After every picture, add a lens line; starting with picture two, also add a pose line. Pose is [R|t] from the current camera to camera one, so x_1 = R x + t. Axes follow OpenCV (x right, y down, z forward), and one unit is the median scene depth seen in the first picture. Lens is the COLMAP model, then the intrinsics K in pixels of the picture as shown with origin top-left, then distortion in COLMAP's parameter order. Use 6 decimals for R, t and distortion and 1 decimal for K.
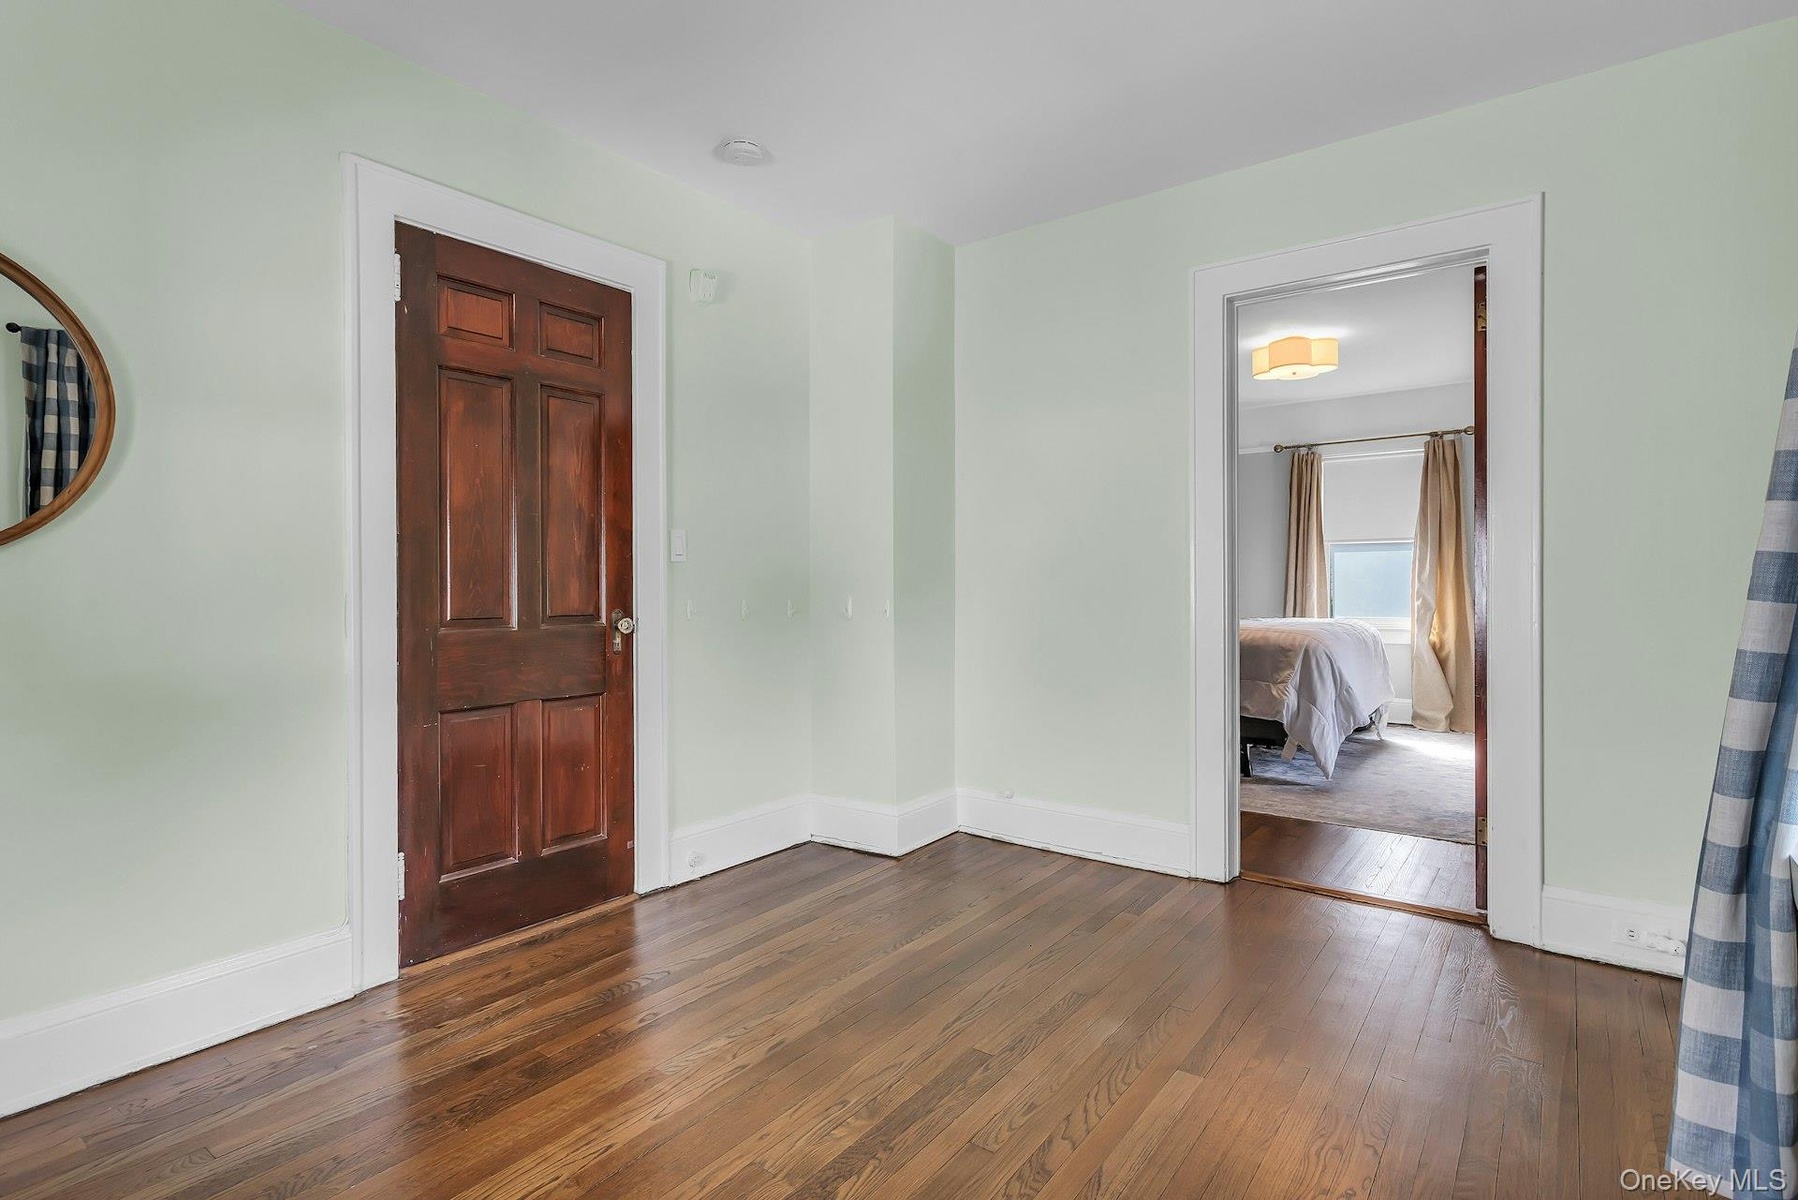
lens RADIAL K [[886.5, 0, 904.2], [0, 886.5, 609.4], [0, 0, 1]] dist [0.001364, 0.000195]
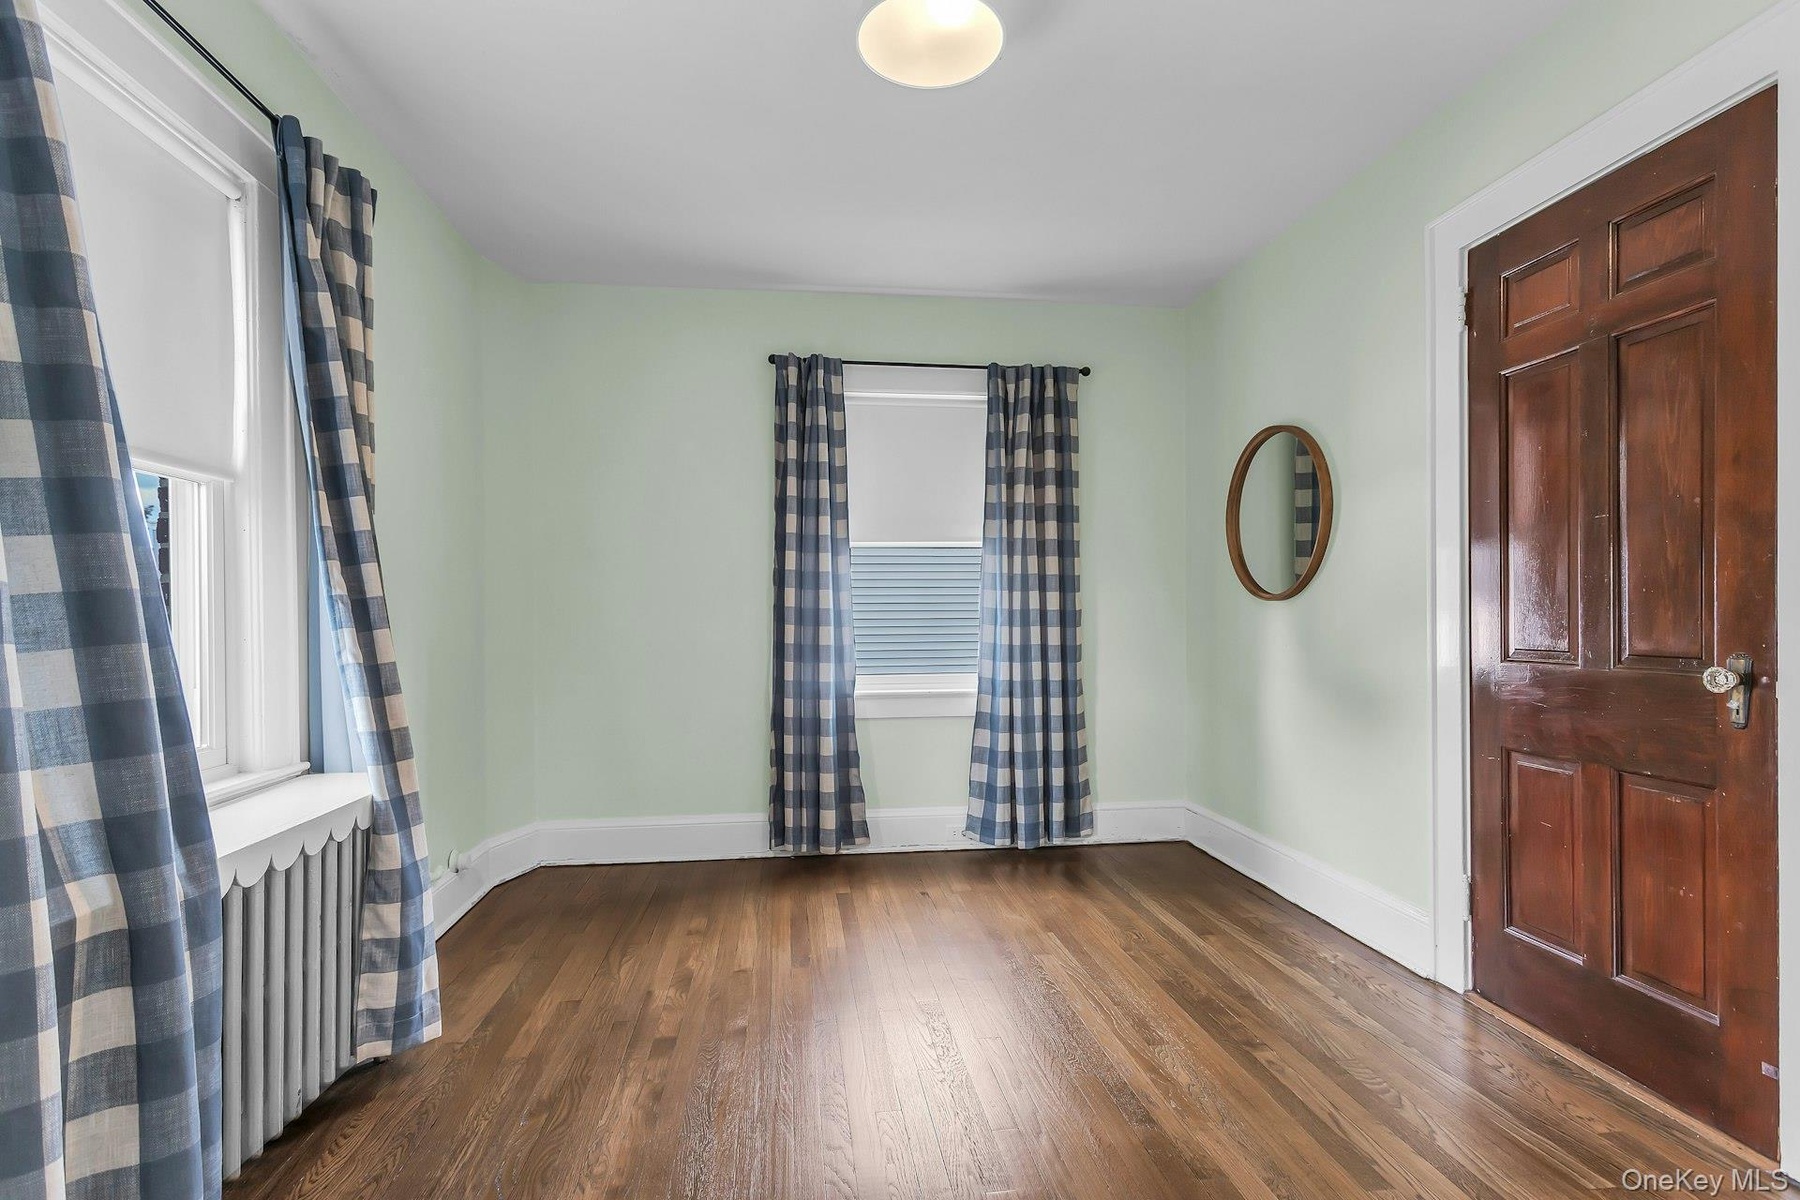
lens RADIAL K [[887.5, 0, 905.2], [0, 887.5, 609.4], [0, 0, 1]] dist [0.001364, 0.000195]
pose [[-0.728231, -0.002575, -0.685327, 0.537835], [-0.013824, 0.999845, 0.010933, -0.029430], [0.685192, 0.017436, -0.728154, 1.160435]]
